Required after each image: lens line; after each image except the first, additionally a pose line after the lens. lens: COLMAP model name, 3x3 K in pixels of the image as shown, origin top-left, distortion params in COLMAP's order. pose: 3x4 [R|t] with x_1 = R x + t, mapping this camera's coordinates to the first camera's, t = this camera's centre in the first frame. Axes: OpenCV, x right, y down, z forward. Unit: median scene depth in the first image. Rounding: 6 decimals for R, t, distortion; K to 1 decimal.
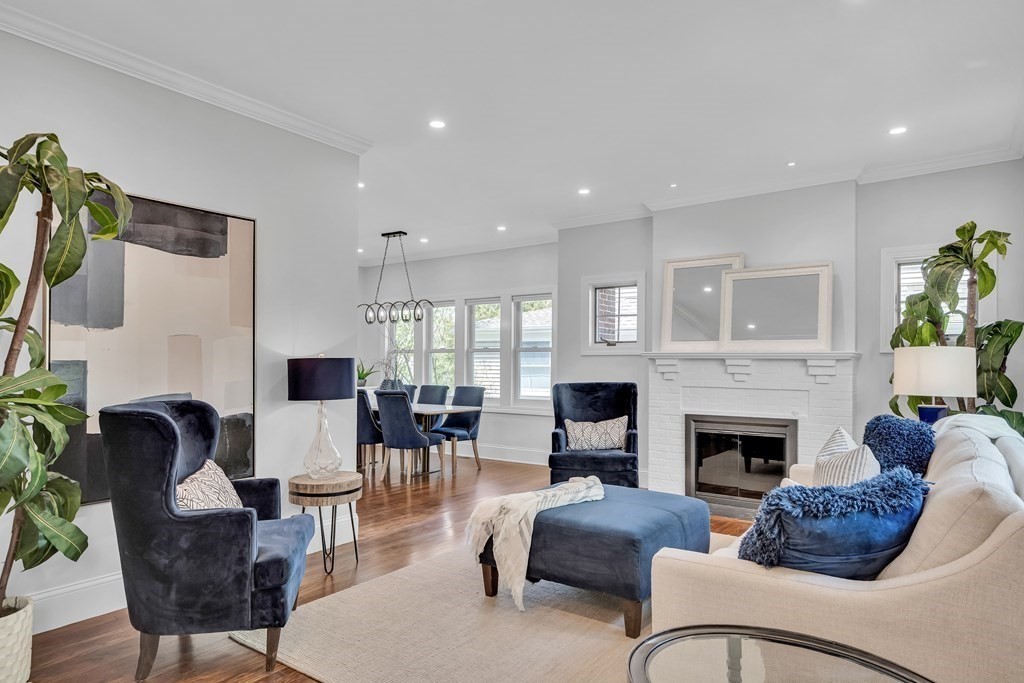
lens RADIAL K [[651.7, 0, 512.0], [0, 651.7, 341.5], [0, 0, 1]] dist [0.003674, 0.000876]
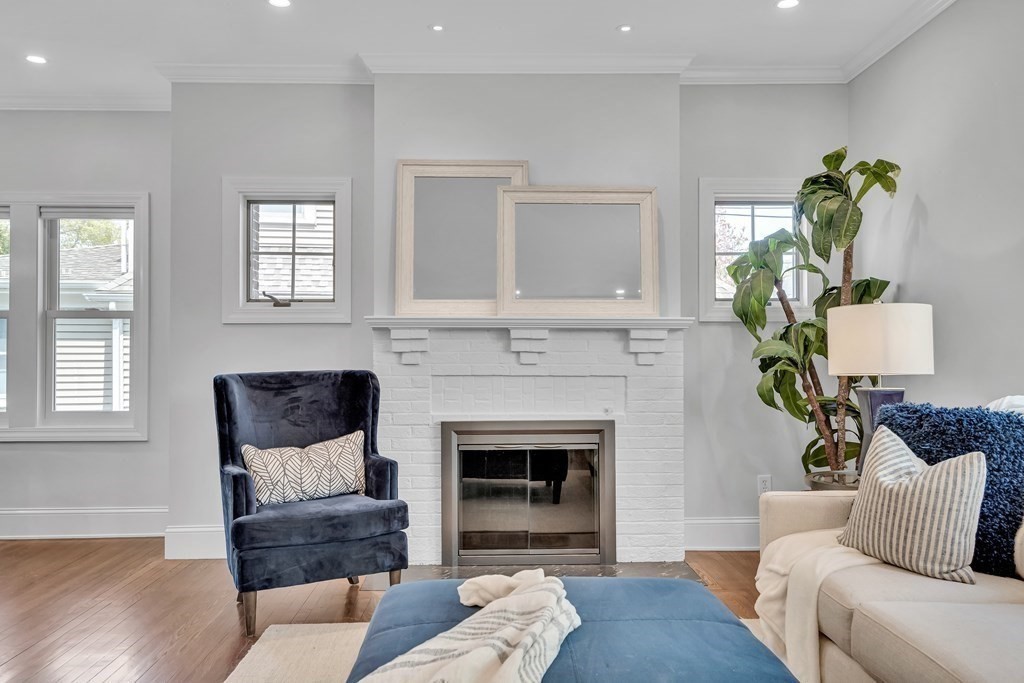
lens RADIAL K [[821.0, 0, 512.0], [0, 821.0, 341.5], [0, 0, 1]] dist [0.002270, -0.002767]
pose [[0.779818, 0.006741, 0.625970, -0.155354], [-0.014420, 0.999870, 0.007197, 0.032965], [-0.625841, -0.014638, 0.779814, 0.388906]]
